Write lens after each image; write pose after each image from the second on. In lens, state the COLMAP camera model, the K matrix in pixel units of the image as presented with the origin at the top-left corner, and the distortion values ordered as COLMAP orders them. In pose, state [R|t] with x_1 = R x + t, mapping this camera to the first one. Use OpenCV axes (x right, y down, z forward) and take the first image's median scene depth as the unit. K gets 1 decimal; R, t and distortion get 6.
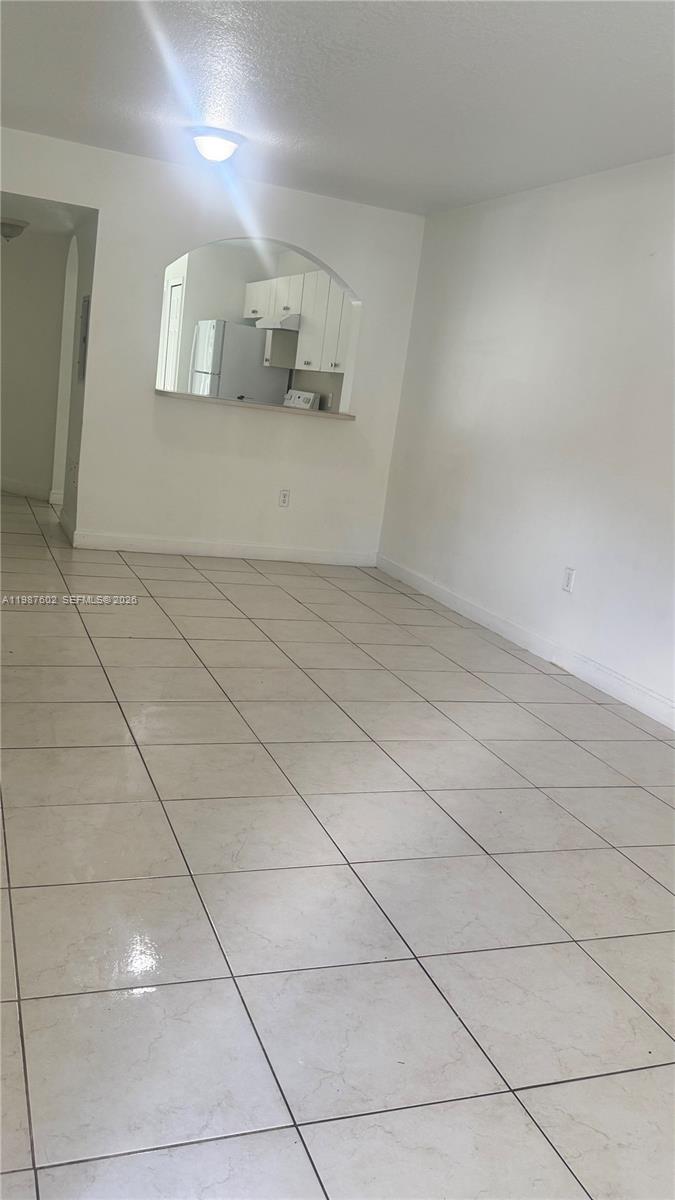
lens RADIAL K [[973.7, 0, 337.5], [0, 973.7, 600.0], [0, 0, 1]] dist [0.157373, -0.306742]
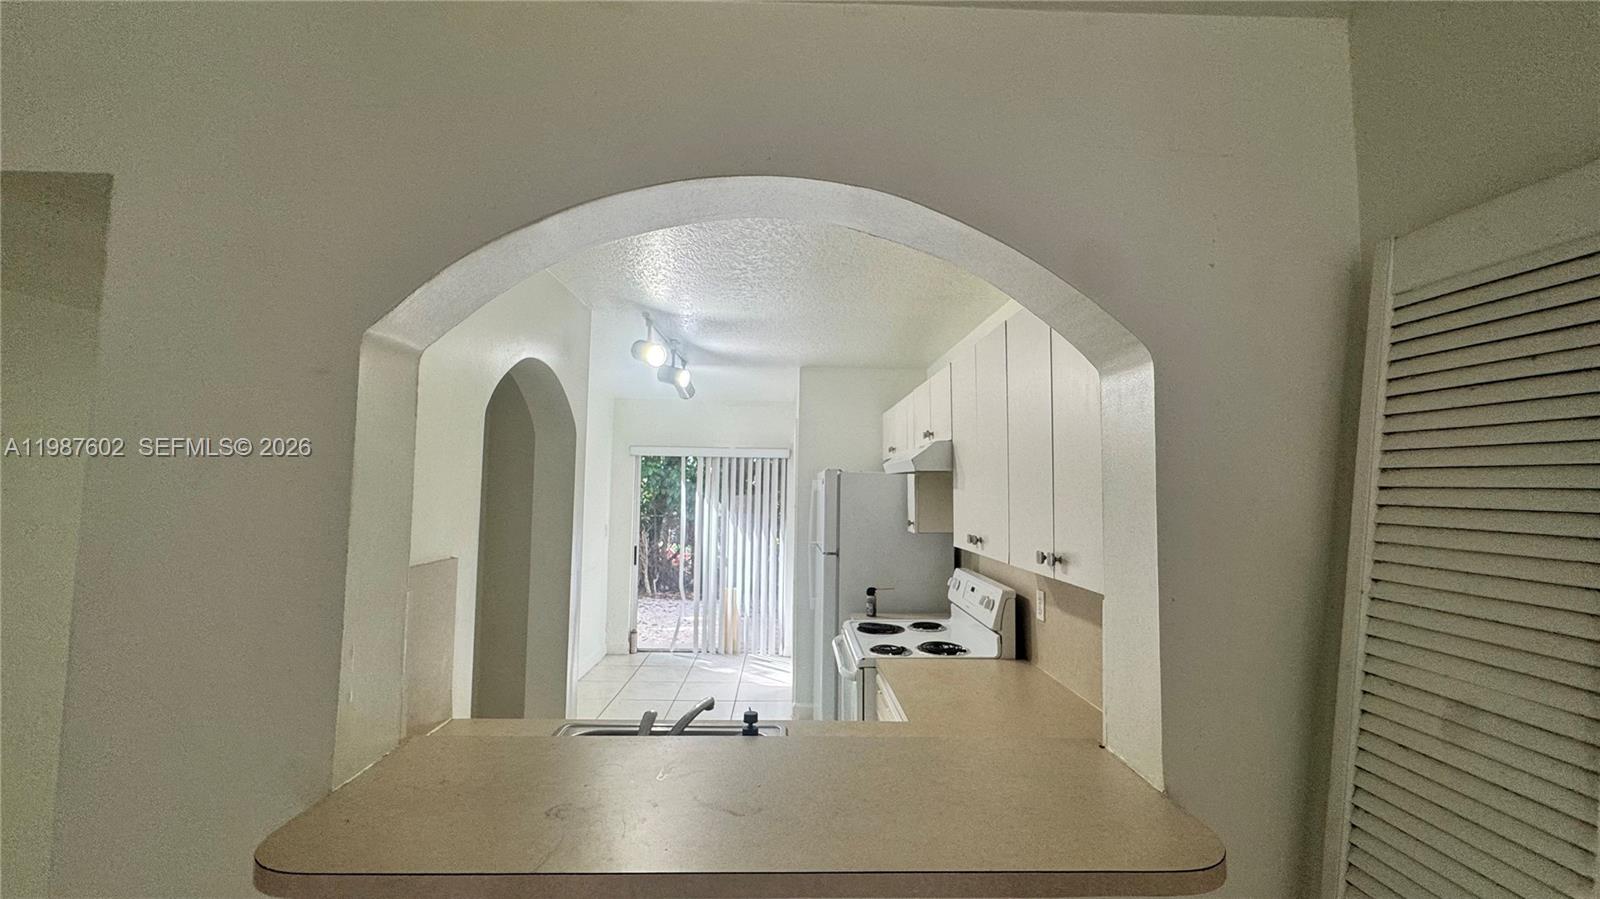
lens RADIAL K [[638.4, 0, 796.9], [0, 638.4, 446.6], [0, 0, 1]] dist [-0.004811, 0.000012]
pose [[0.937609, -0.137565, -0.319321, -0.014025], [0.034926, 0.951019, -0.307152, -0.296151], [0.345934, 0.276836, 0.896488, 1.065548]]
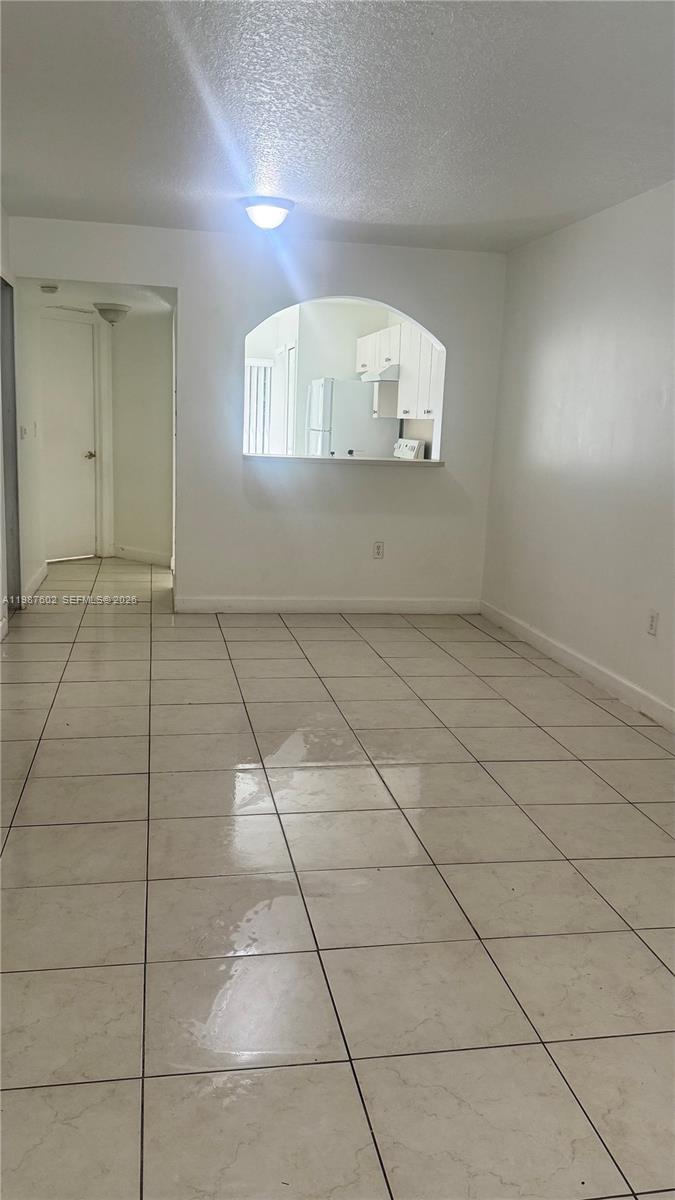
lens RADIAL K [[974.1, 0, 337.9], [0, 974.1, 605.8], [0, 0, 1]] dist [0.146517, -0.255338]
pose [[0.980632, -0.055888, -0.187718, 0.115119], [0.048653, 0.997893, -0.042931, -0.010000], [0.189722, 0.032967, 0.981284, 0.031459]]
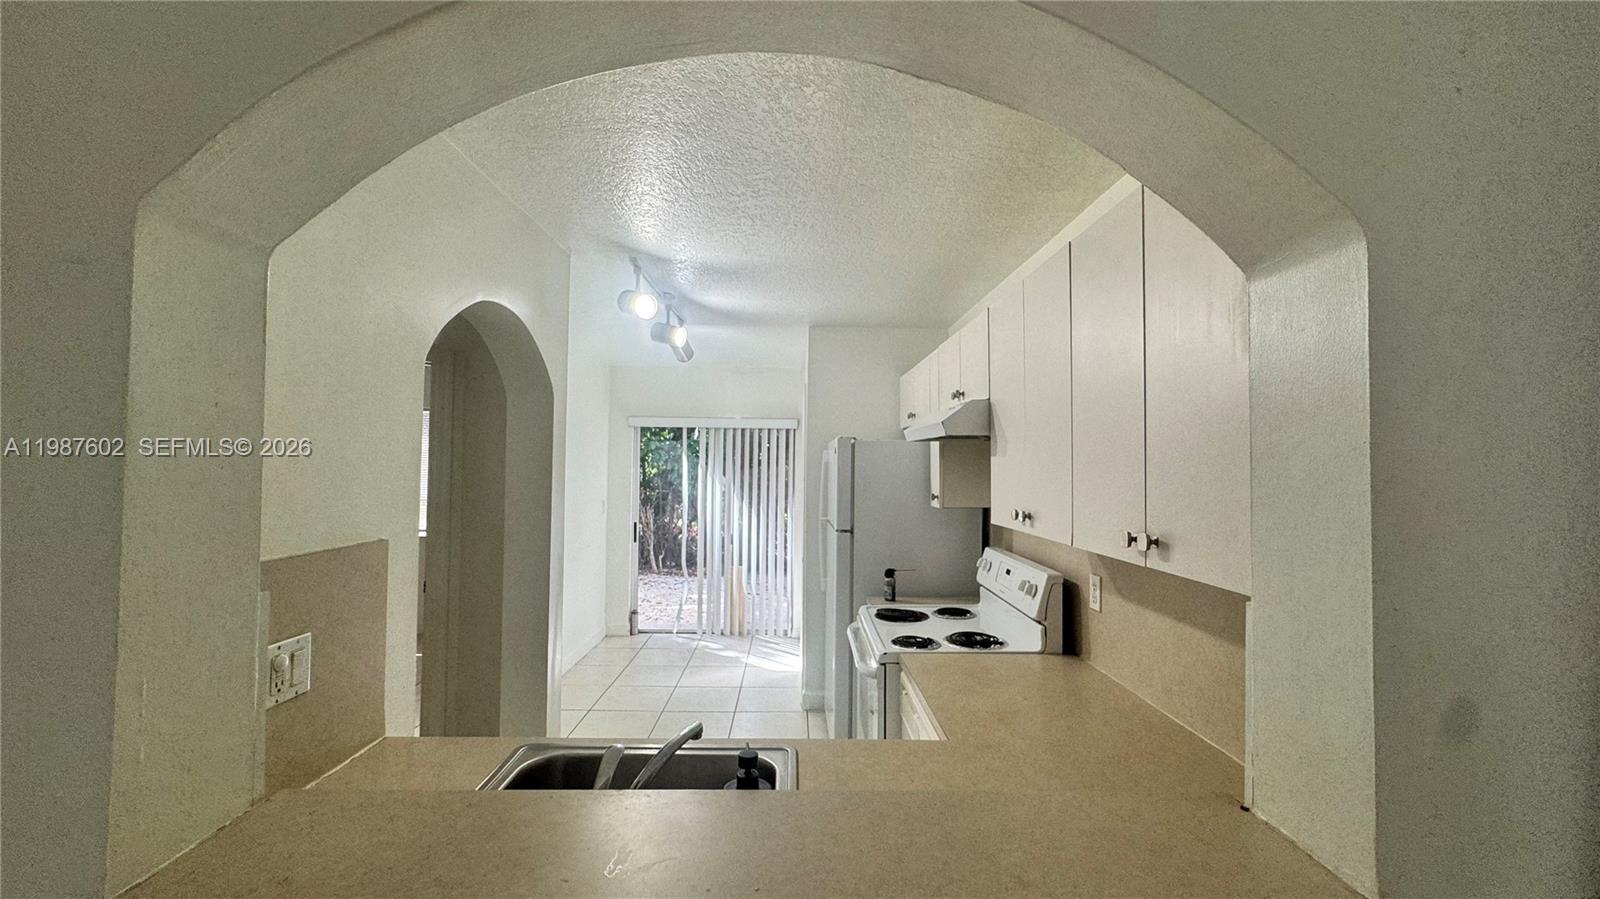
lens RADIAL K [[638.4, 0, 796.9], [0, 638.4, 446.6], [0, 0, 1]] dist [-0.004811, 0.000012]
pose [[0.933190, -0.128619, -0.335579, -0.040007], [0.035176, 0.961970, -0.270881, -0.309177], [0.357658, 0.240979, 0.902225, 1.132258]]
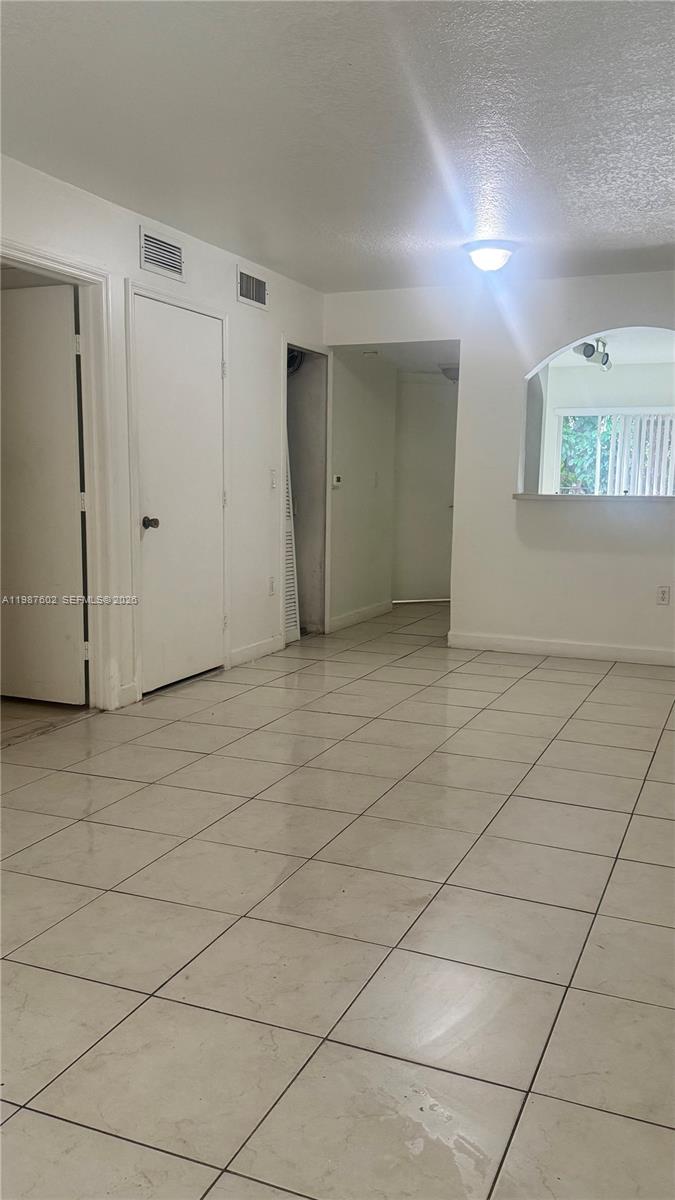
lens RADIAL K [[974.1, 0, 337.9], [0, 974.1, 605.8], [0, 0, 1]] dist [0.146517, -0.255338]
pose [[0.720526, -0.027430, -0.692885, 0.472329], [-0.067883, 0.991628, -0.109848, 0.033434], [0.690097, 0.126183, 0.712632, 0.190800]]
